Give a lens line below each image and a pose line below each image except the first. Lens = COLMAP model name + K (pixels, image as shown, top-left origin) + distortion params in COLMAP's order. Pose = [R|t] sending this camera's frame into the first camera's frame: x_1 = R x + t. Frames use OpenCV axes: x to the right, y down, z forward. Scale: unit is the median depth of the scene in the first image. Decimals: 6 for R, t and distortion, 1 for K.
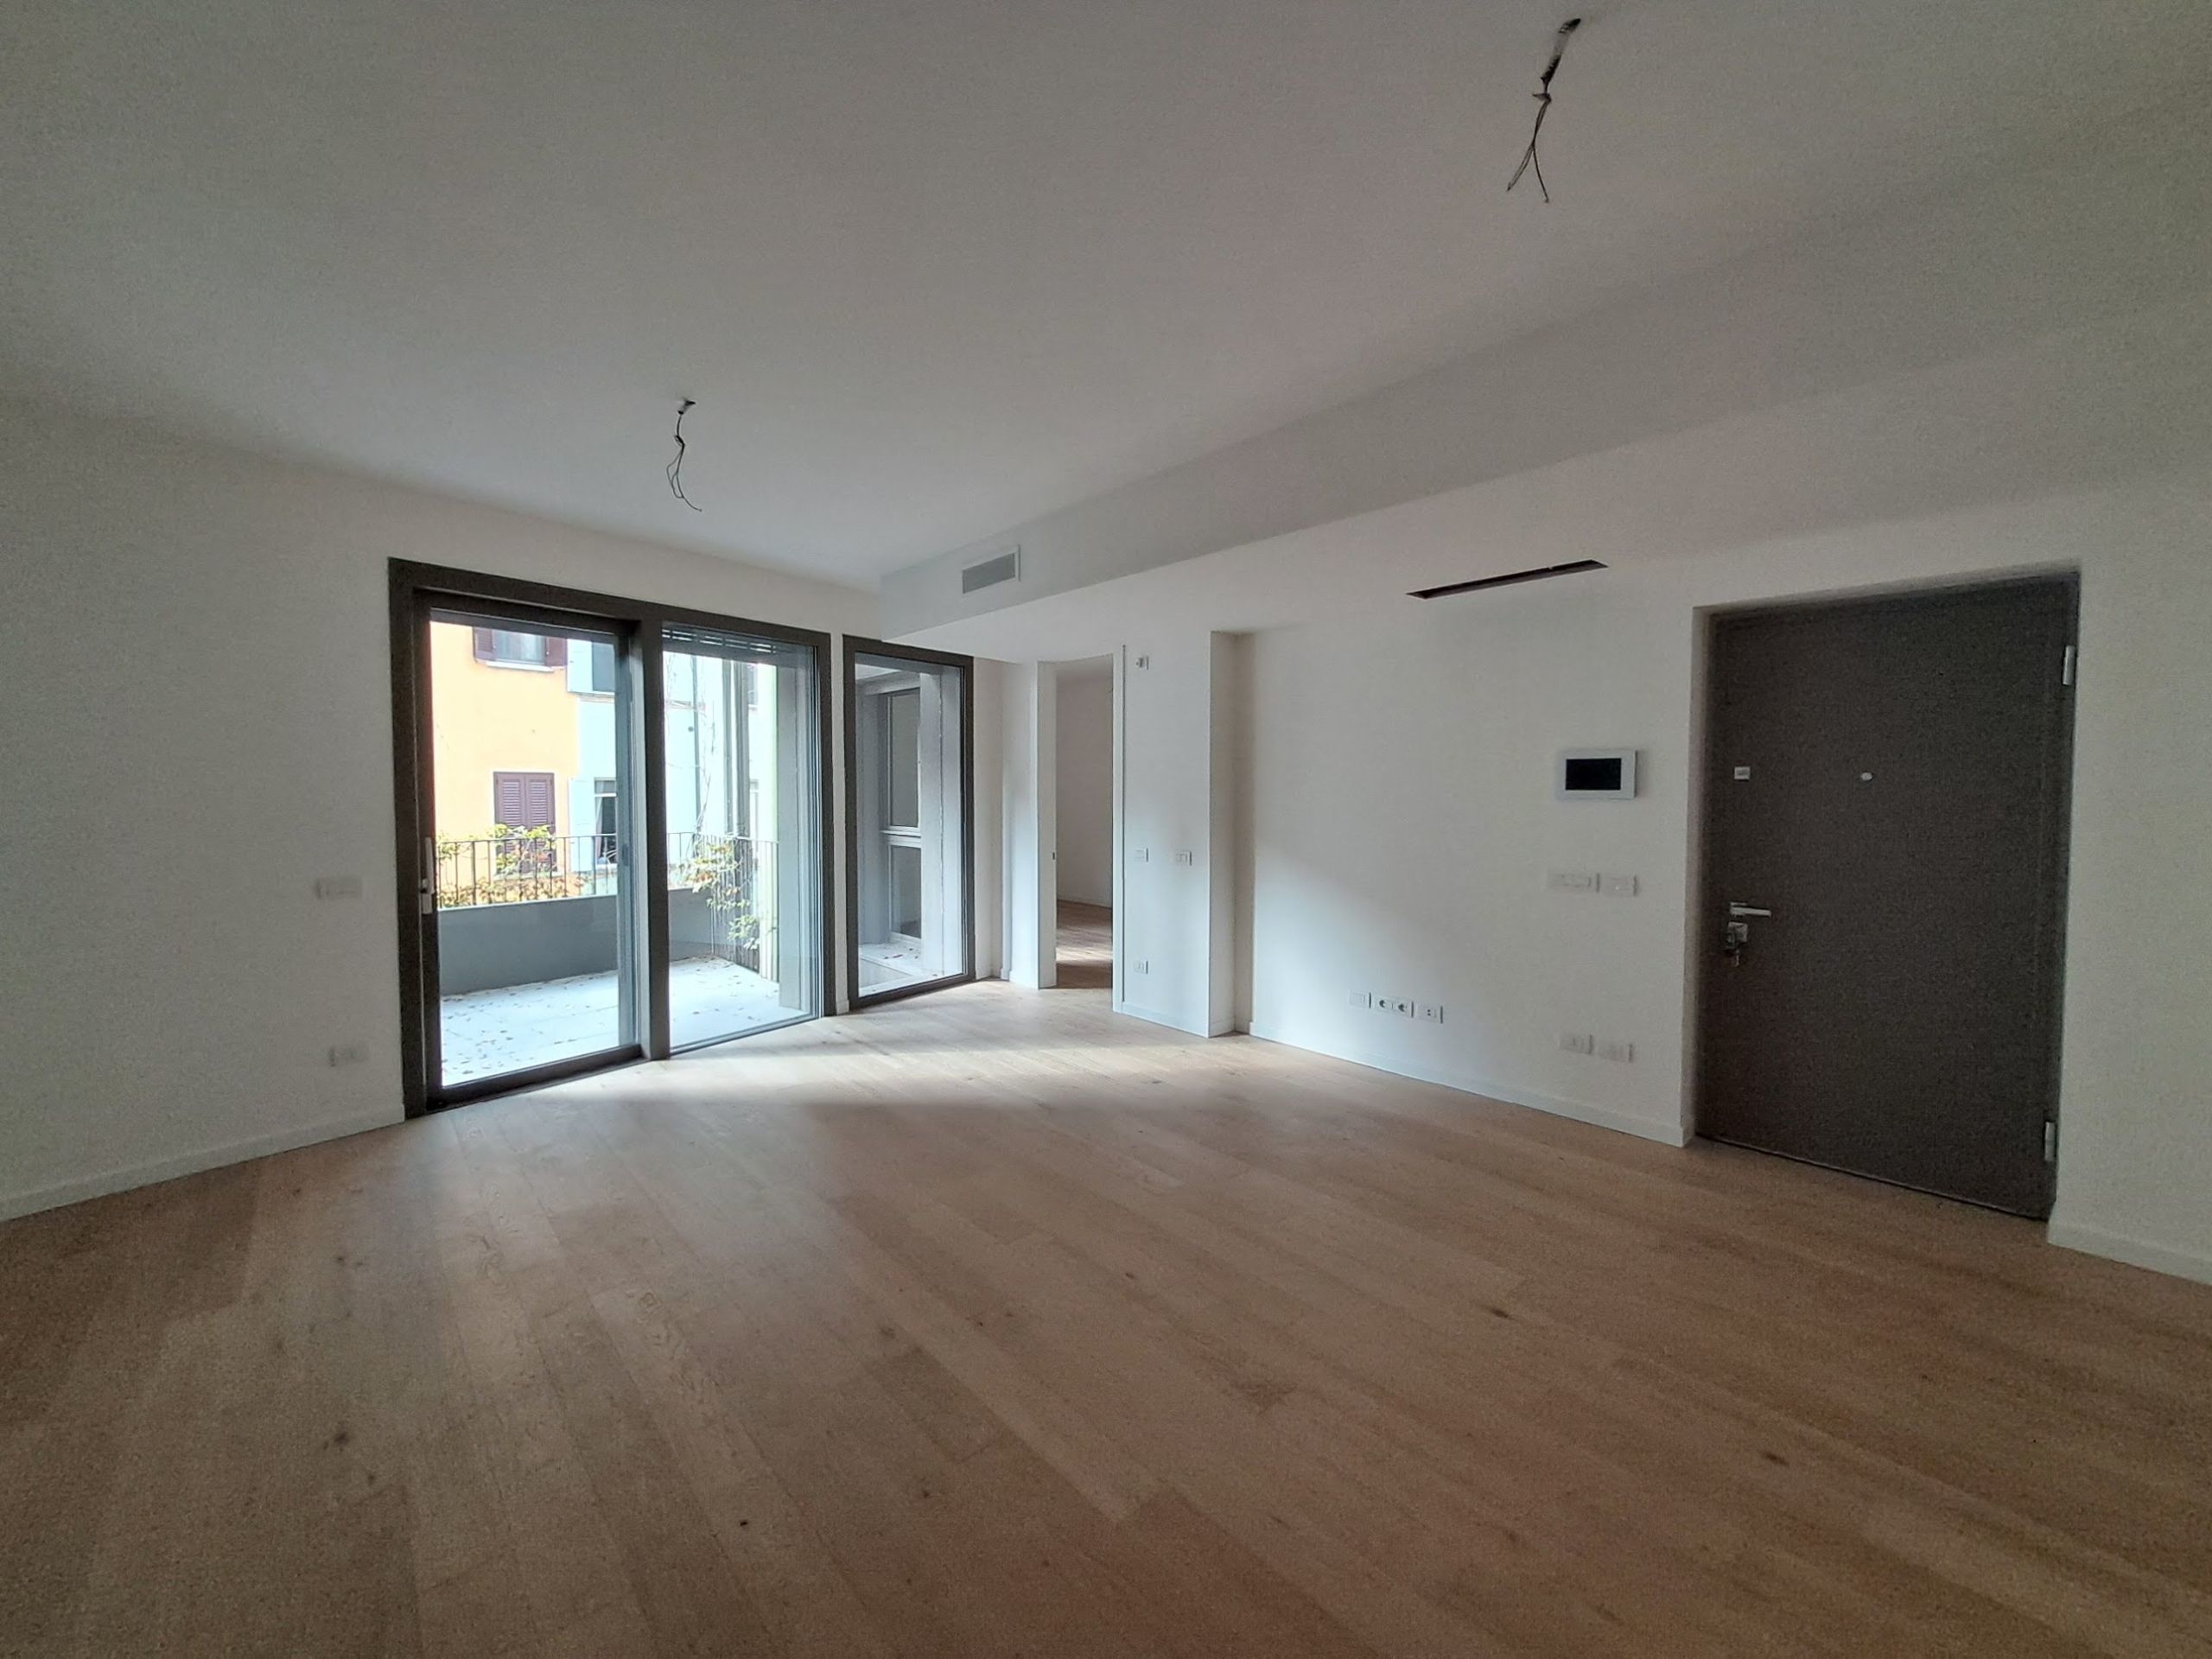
lens RADIAL K [[873.4, 0, 1098.5], [0, 873.4, 817.9], [0, 0, 1]] dist [-0.002356, -0.002816]
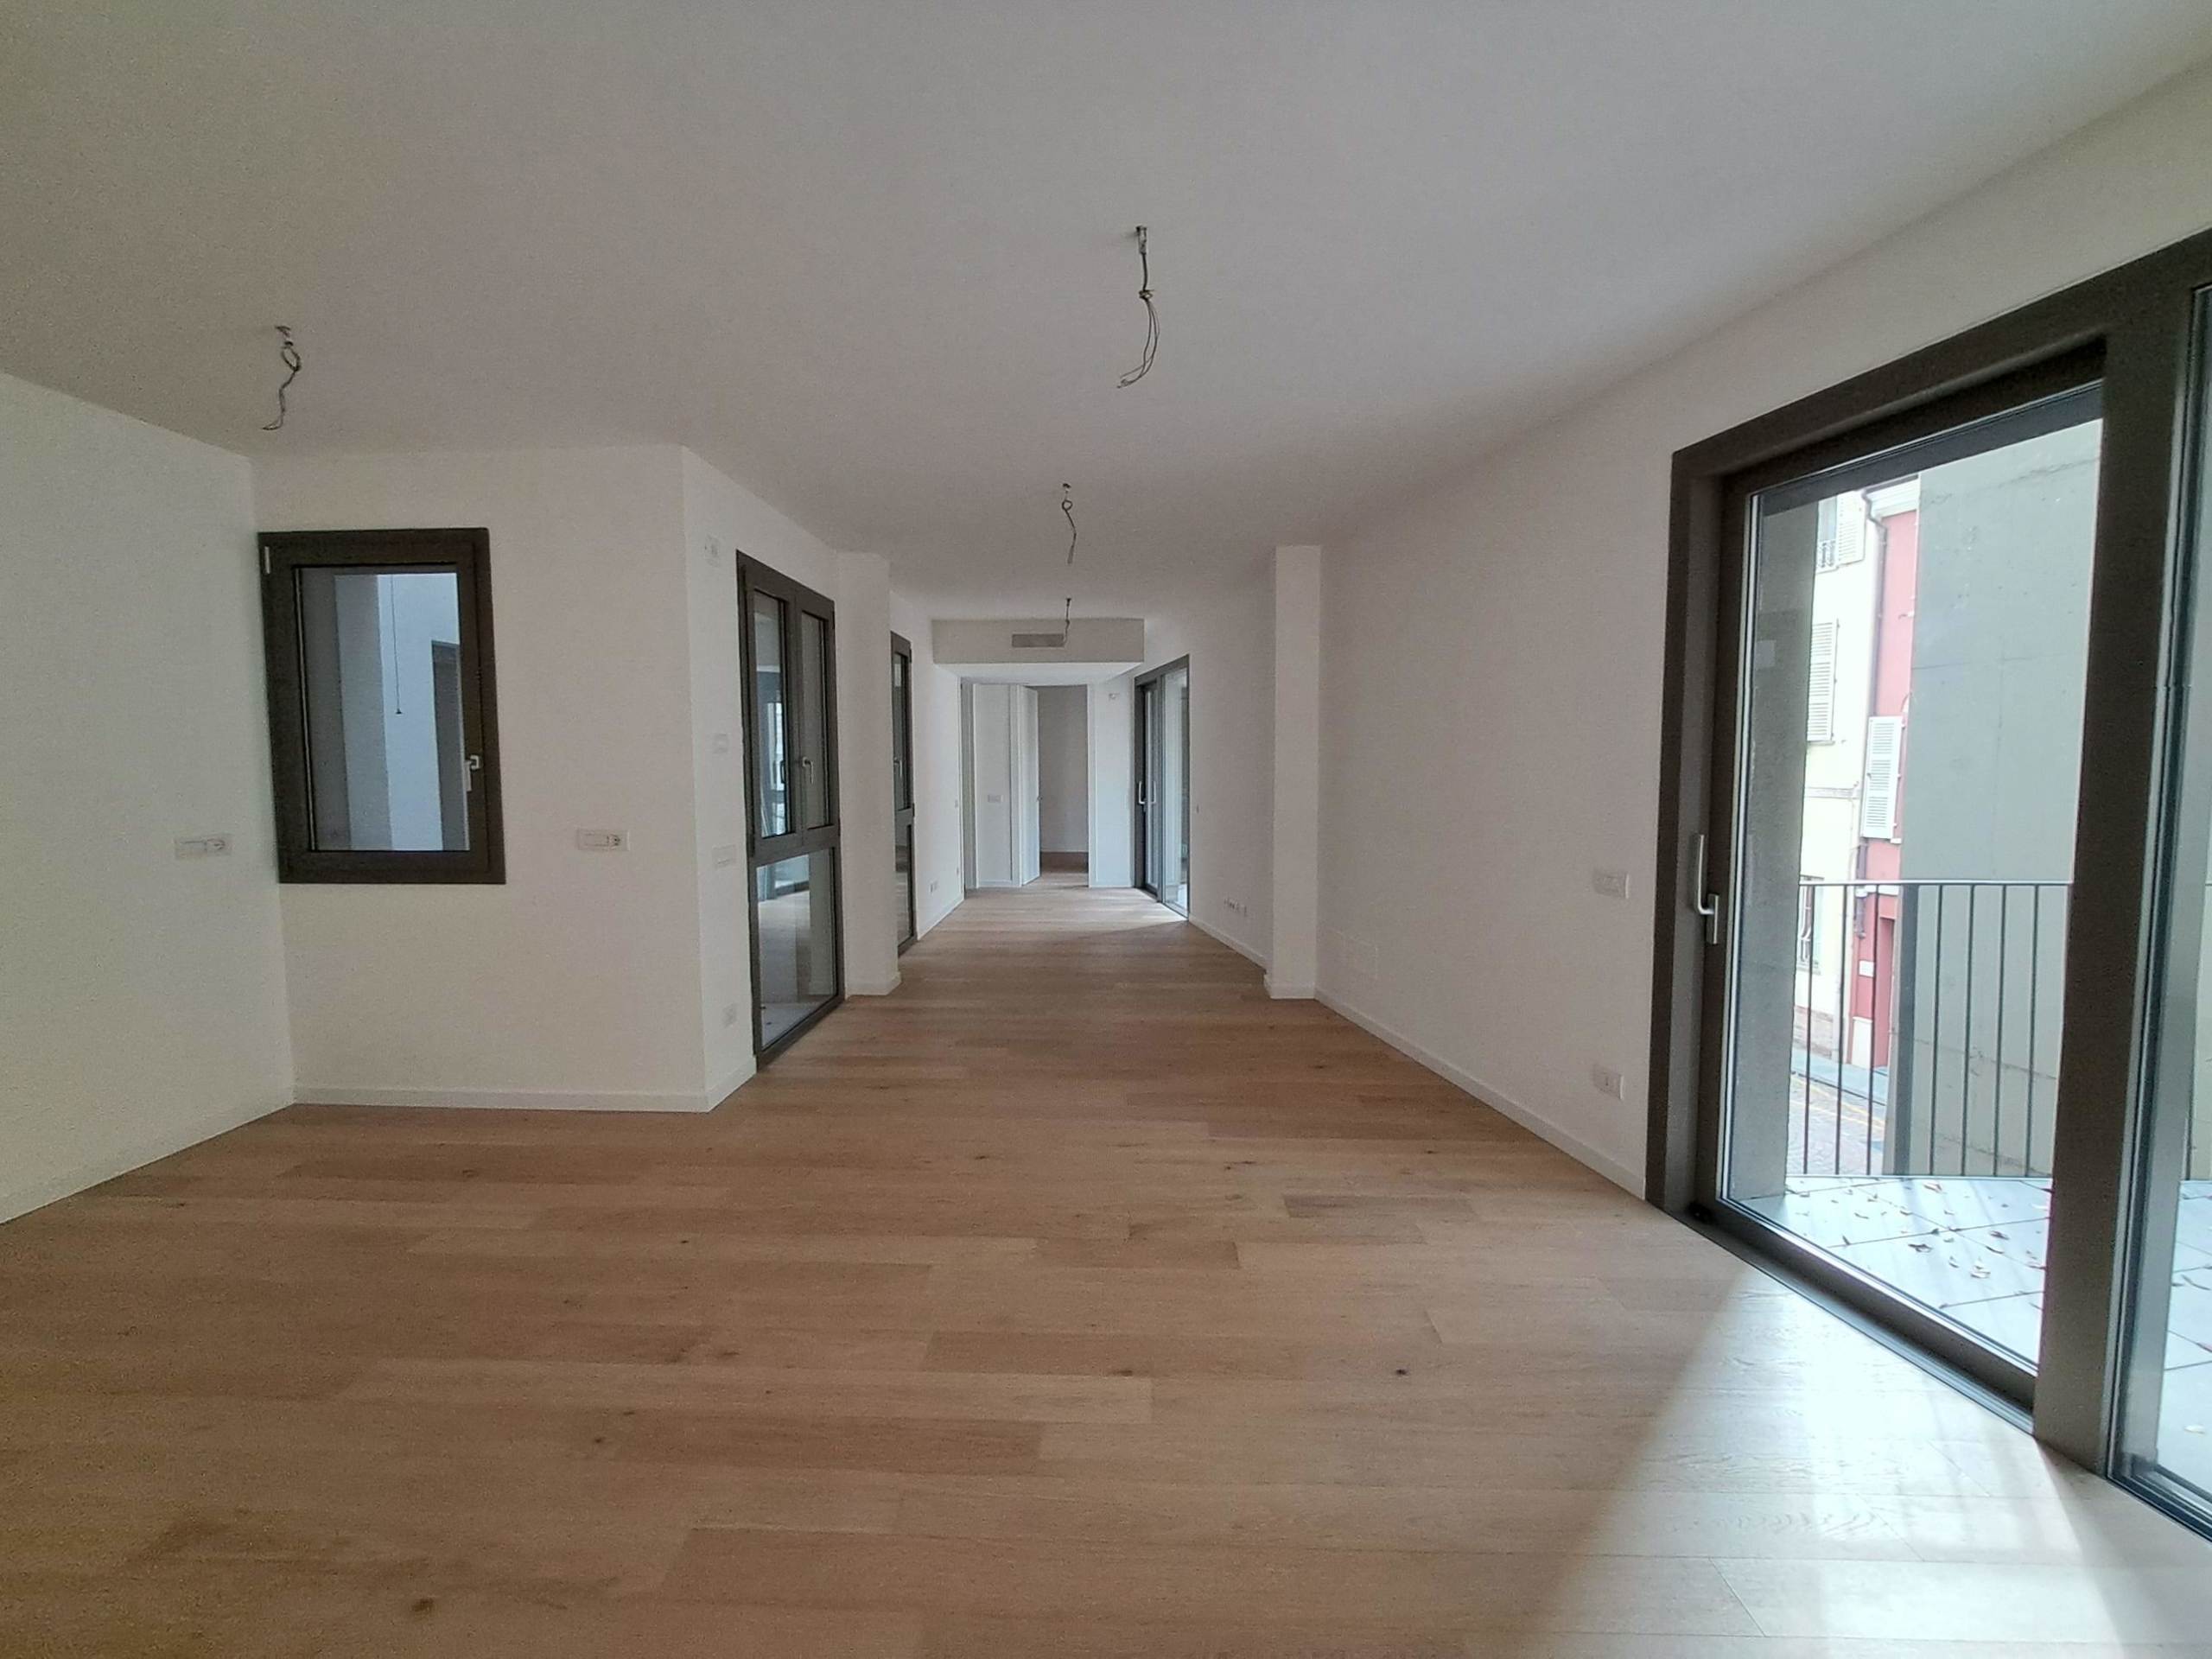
lens RADIAL K [[873.4, 0, 1094.8], [0, 873.4, 824.2], [0, 0, 1]] dist [-0.002356, -0.002816]
pose [[-0.687322, 0.053740, -0.724363, 0.076186], [-0.019551, 0.995529, 0.092409, -0.040034], [0.726090, 0.077677, -0.683198, 1.064408]]
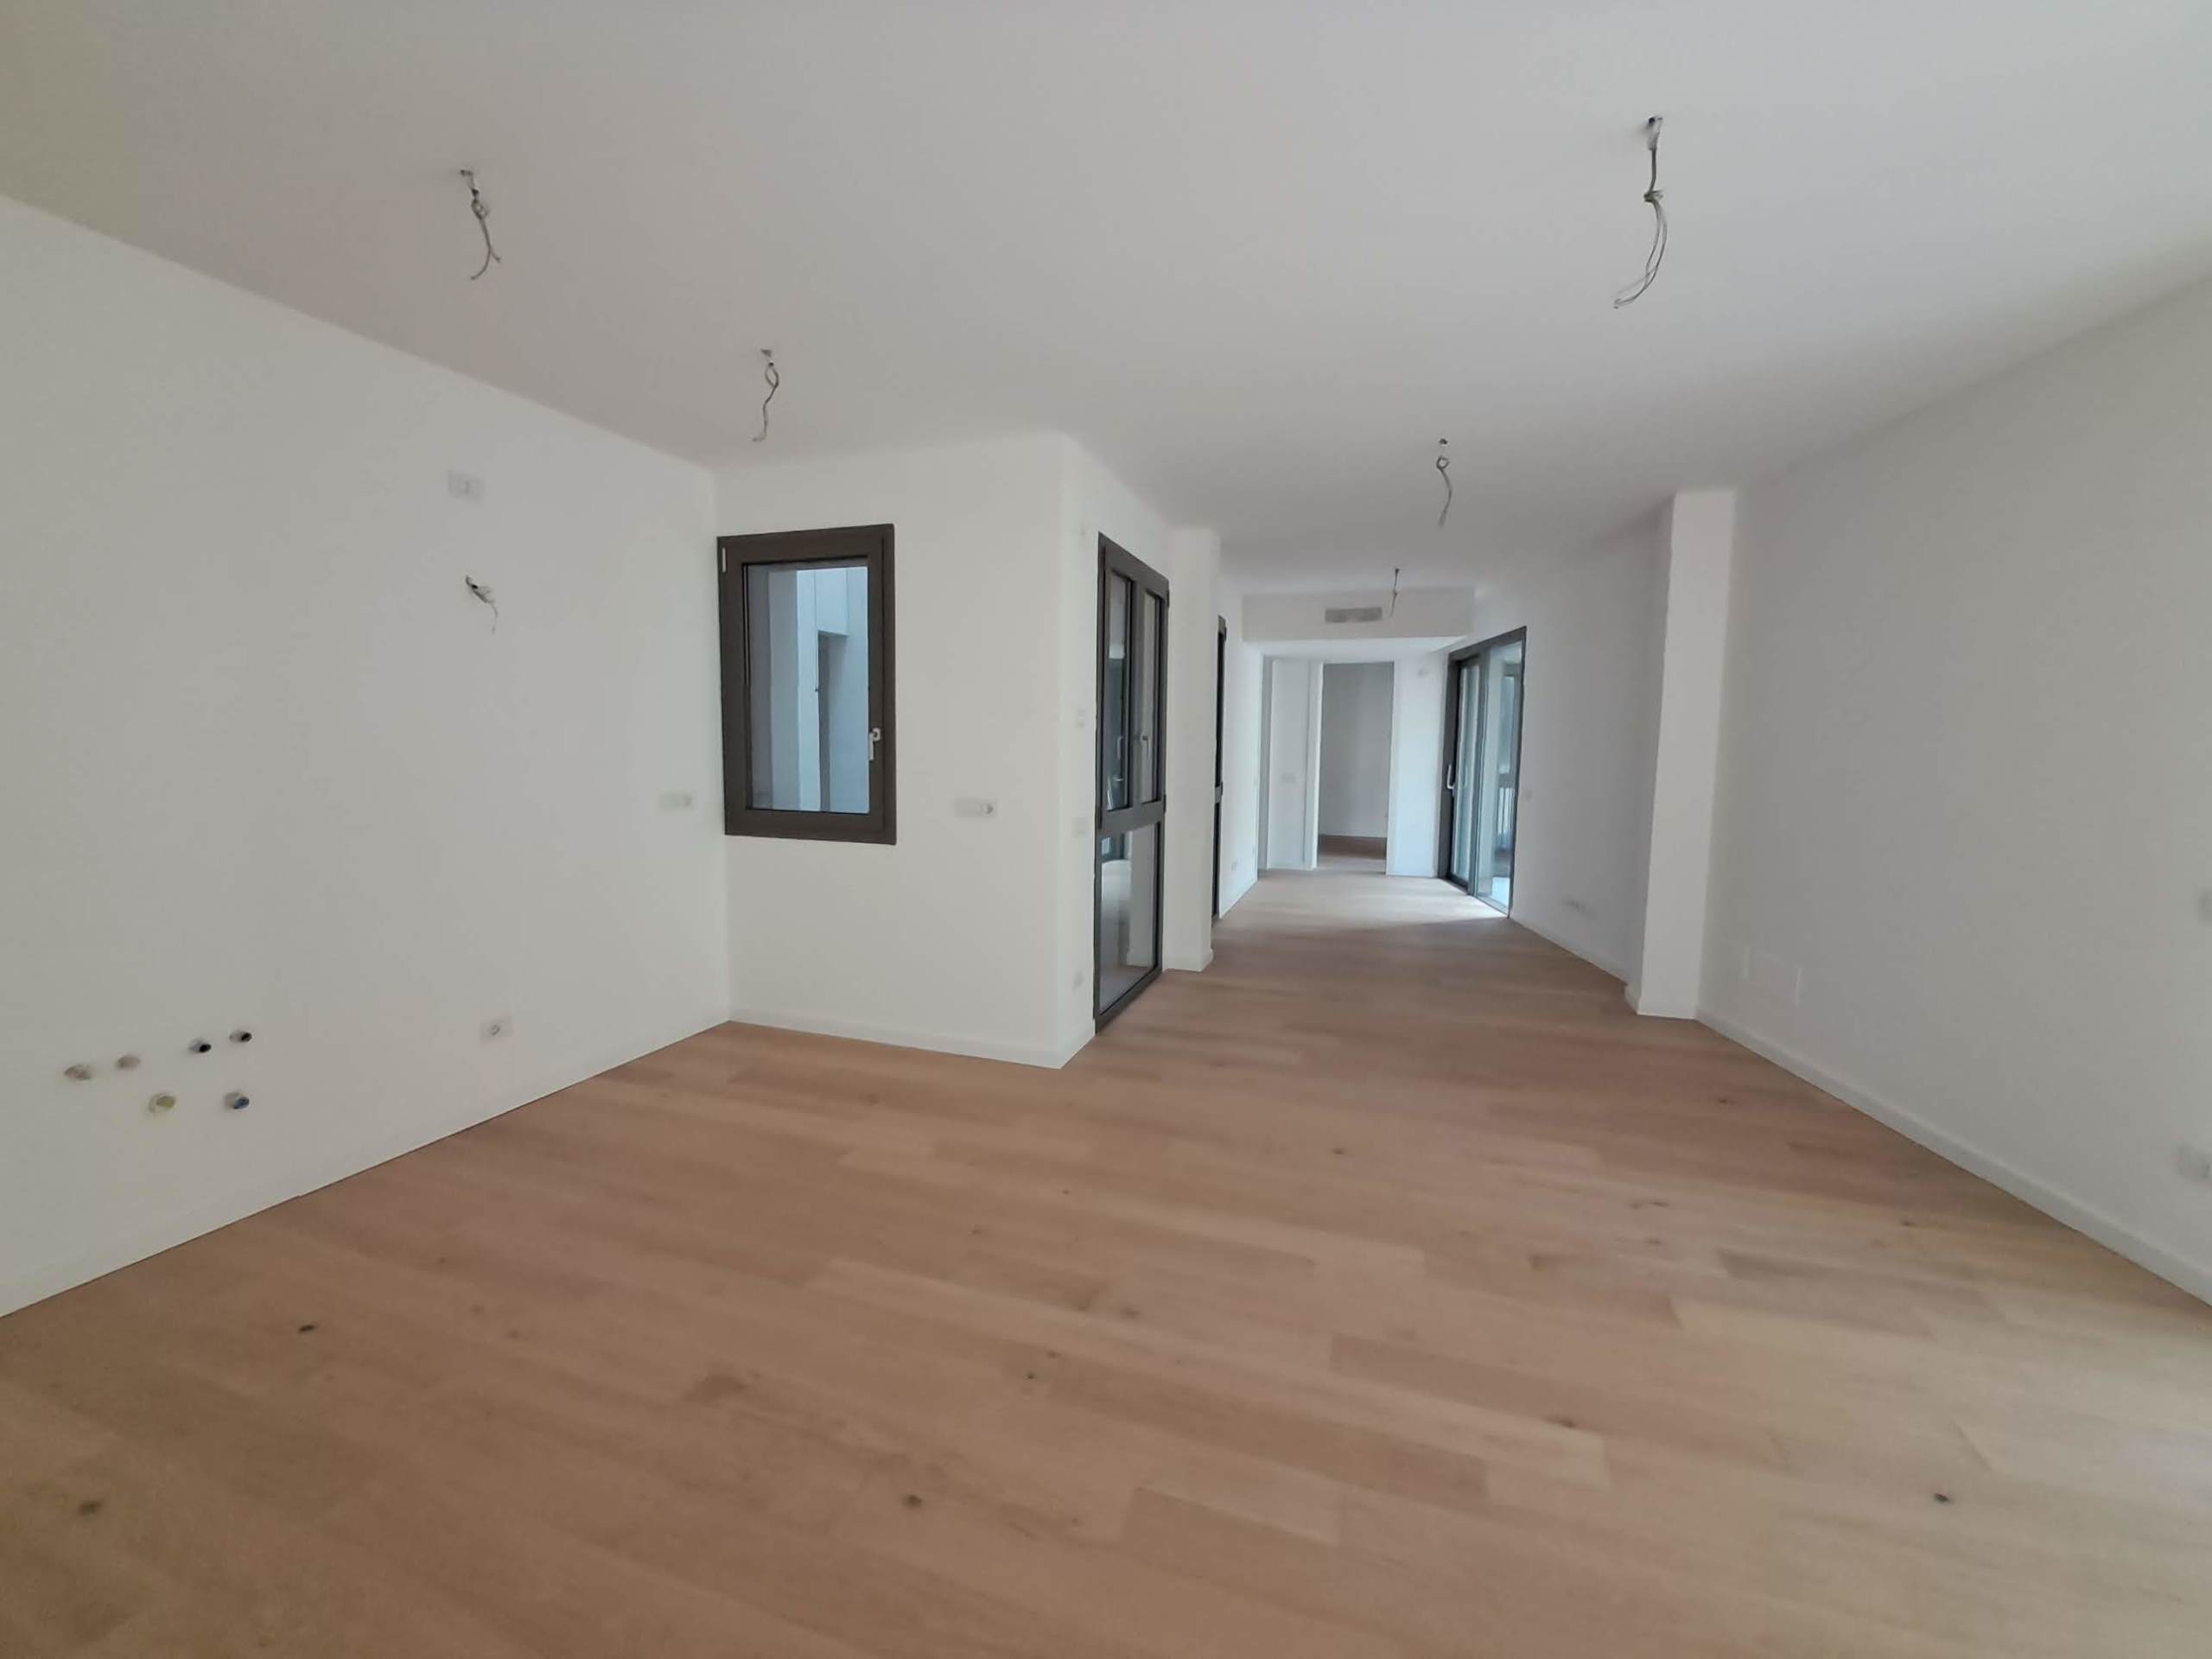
lens RADIAL K [[873.4, 0, 1103.3], [0, 873.4, 820.4], [0, 0, 1]] dist [-0.002356, -0.002816]
pose [[-0.866733, 0.035955, -0.497476, 0.137705], [-0.026061, 0.992771, 0.117159, -0.033753], [0.498092, 0.114511, -0.859530, 0.988172]]
